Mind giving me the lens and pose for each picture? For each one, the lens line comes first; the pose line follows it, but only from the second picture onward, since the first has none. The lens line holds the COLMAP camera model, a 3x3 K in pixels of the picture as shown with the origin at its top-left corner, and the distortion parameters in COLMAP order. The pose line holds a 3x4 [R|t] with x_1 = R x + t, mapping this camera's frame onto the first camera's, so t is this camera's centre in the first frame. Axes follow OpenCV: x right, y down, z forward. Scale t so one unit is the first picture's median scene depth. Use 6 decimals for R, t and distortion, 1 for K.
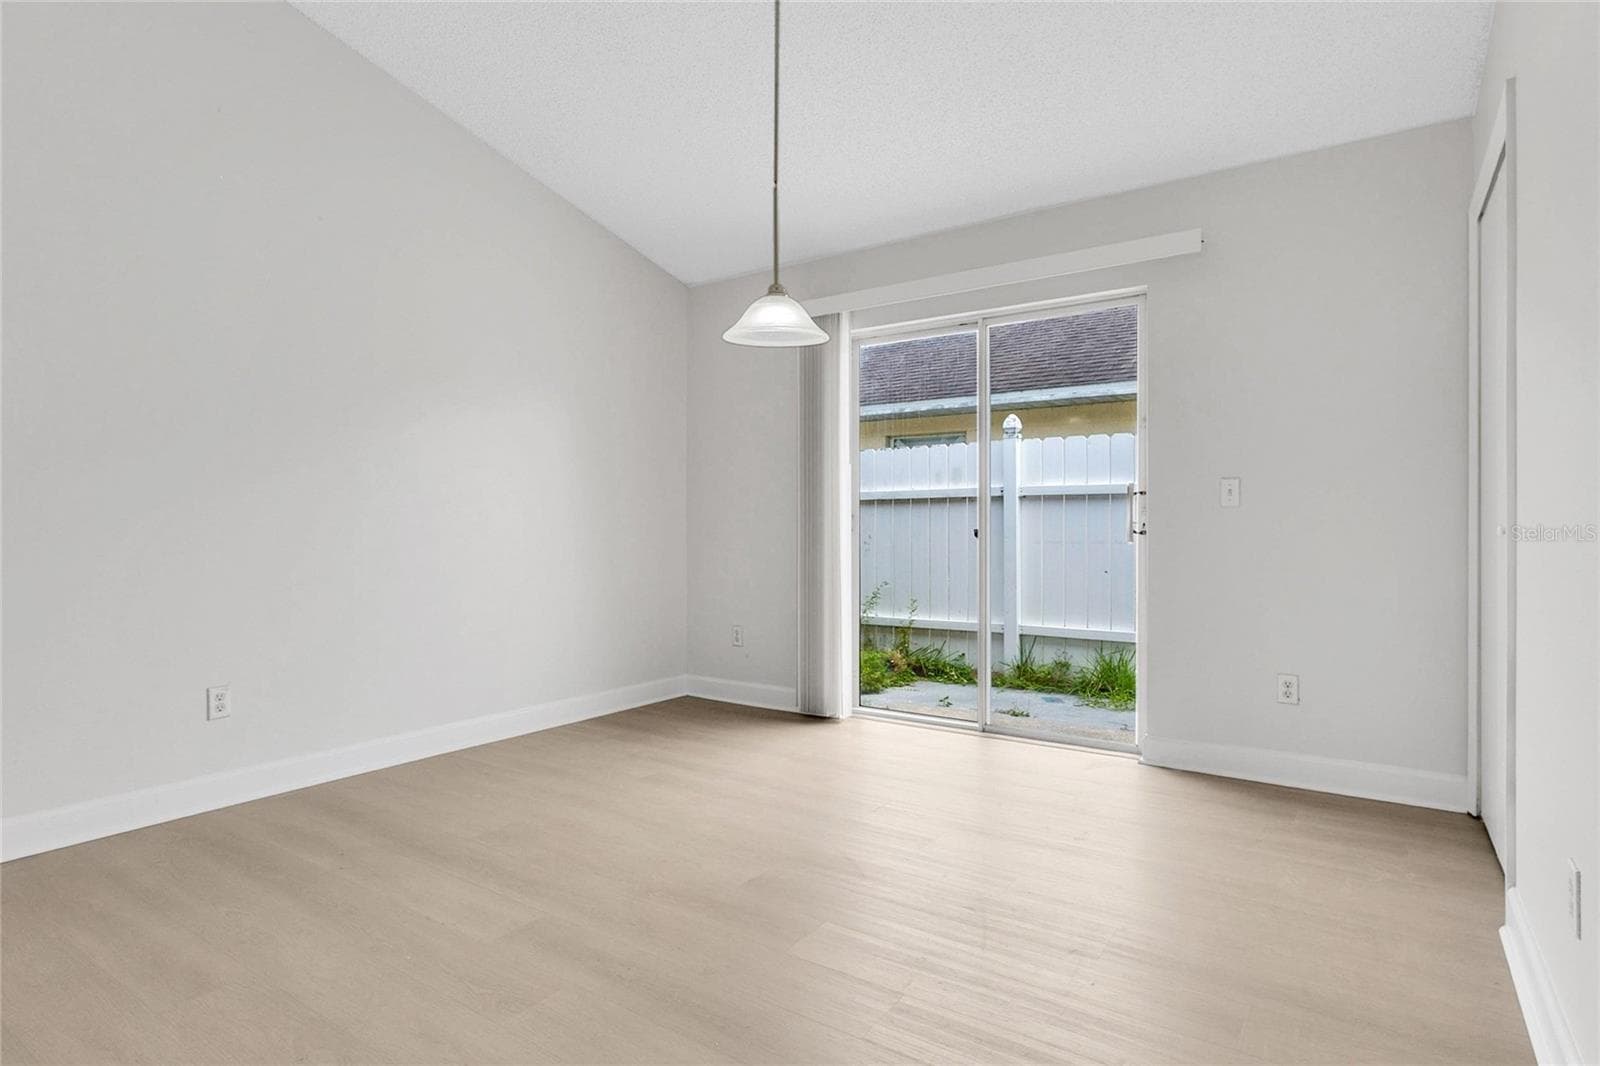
lens RADIAL K [[848.3, 0, 800.0], [0, 848.3, 533.0], [0, 0, 1]] dist [-0.001815, -0.000104]
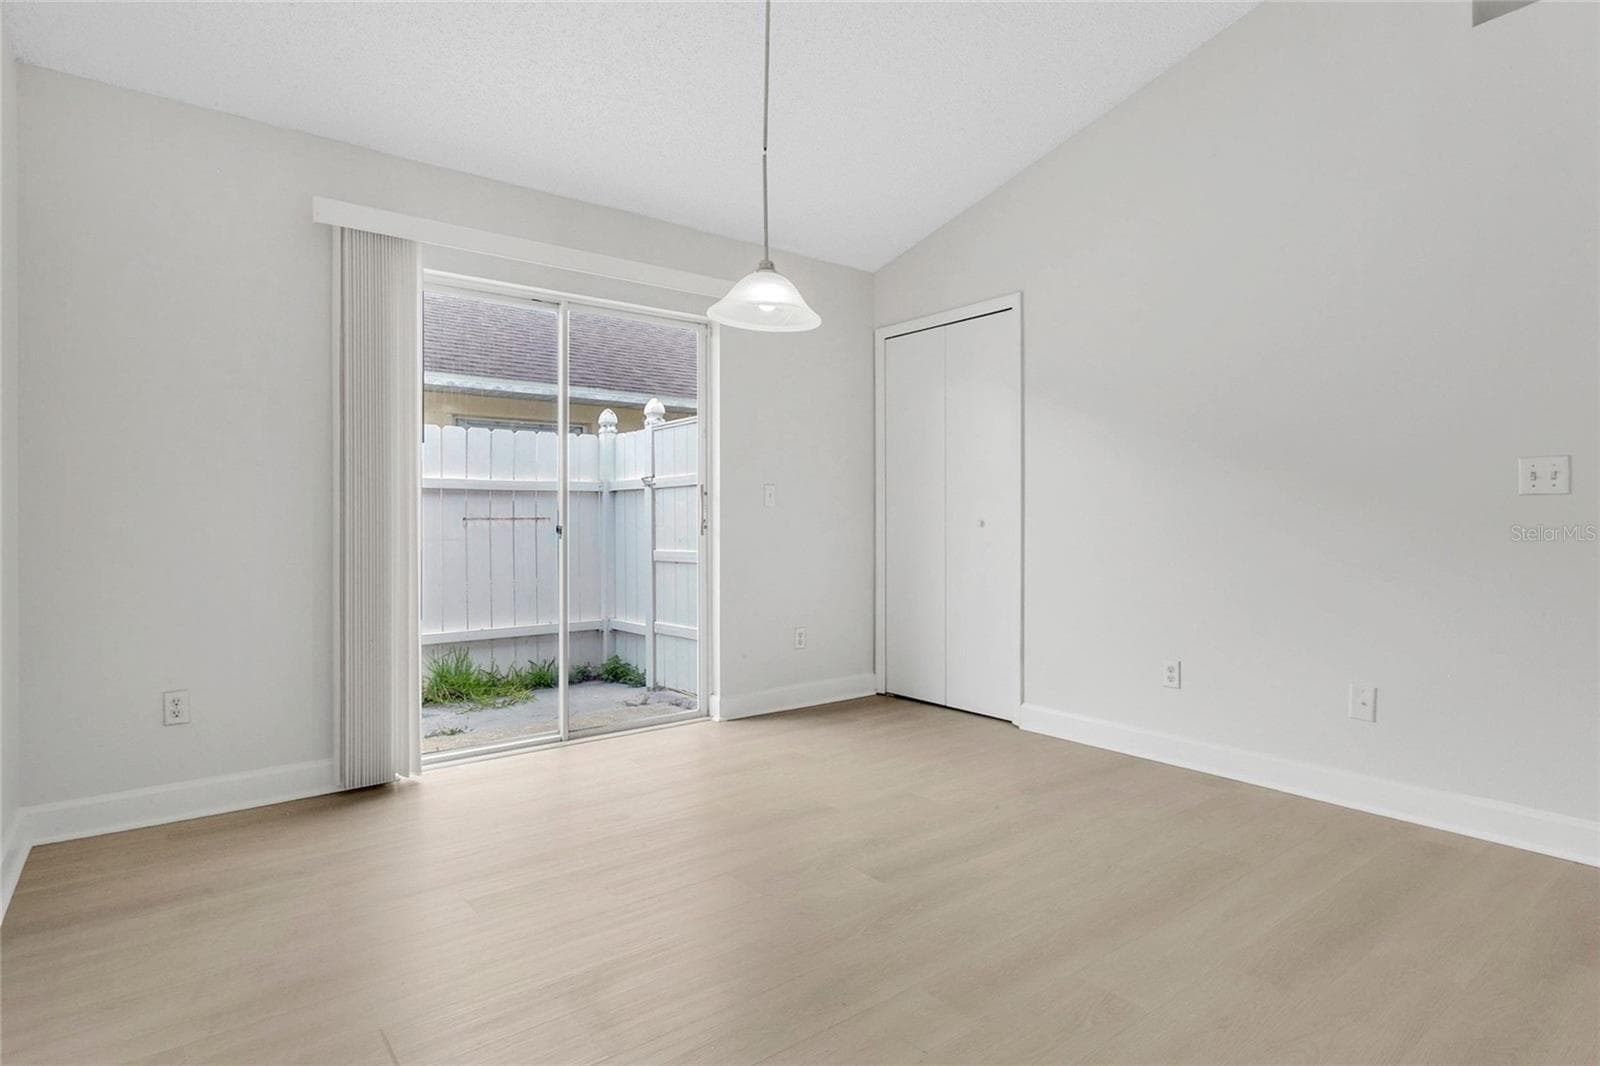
lens RADIAL K [[836.9, 0, 800.0], [0, 836.9, 533.0], [0, 0, 1]] dist [0.117876, -0.000007]
pose [[0.314118, -0.010614, 0.949324, -0.601742], [0.009580, 0.999922, 0.008010, -0.001309], [-0.949335, 0.006578, 0.314196, 0.450337]]
